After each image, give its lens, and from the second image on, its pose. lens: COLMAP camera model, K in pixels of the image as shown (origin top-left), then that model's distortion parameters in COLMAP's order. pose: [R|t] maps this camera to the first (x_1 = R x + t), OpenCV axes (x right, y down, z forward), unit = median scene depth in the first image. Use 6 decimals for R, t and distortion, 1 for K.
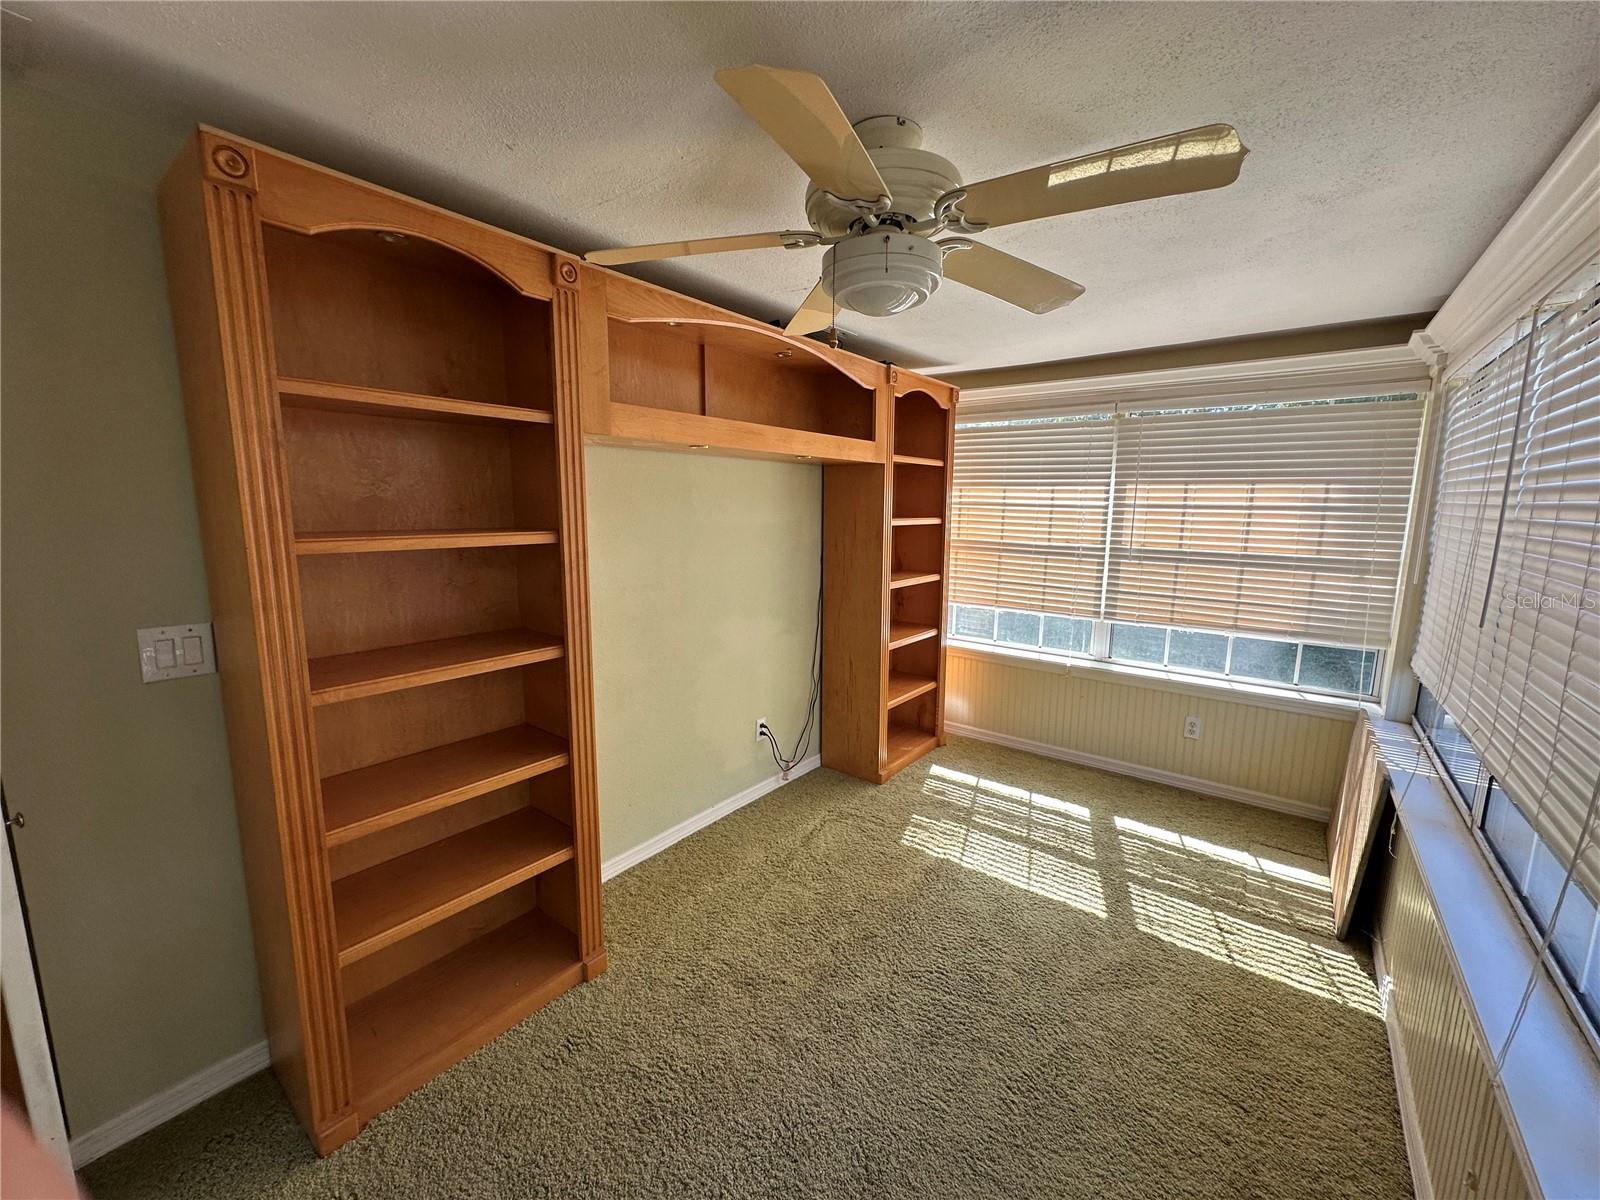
lens RADIAL K [[636.5, 0, 800.3], [0, 636.5, 599.4], [0, 0, 1]] dist [-0.000793, 0.000234]
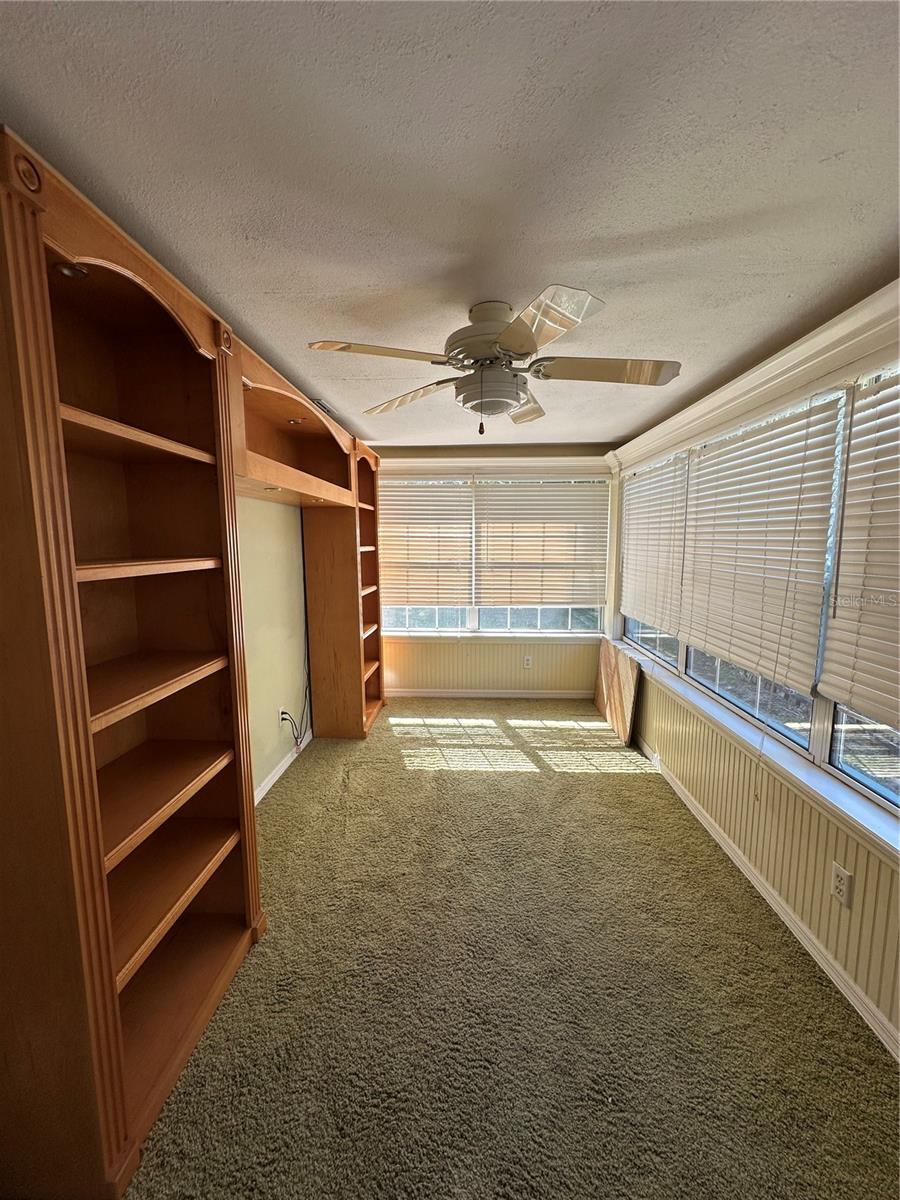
lens RADIAL K [[477.4, 0, 449.4], [0, 477.4, 598.1], [0, 0, 1]] dist [-0.000793, 0.000234]
pose [[0.819337, -0.080436, 0.567642, -0.366688], [0.096330, 0.995347, 0.002000, 0.003540], [-0.565161, 0.053042, 0.823273, 0.035890]]
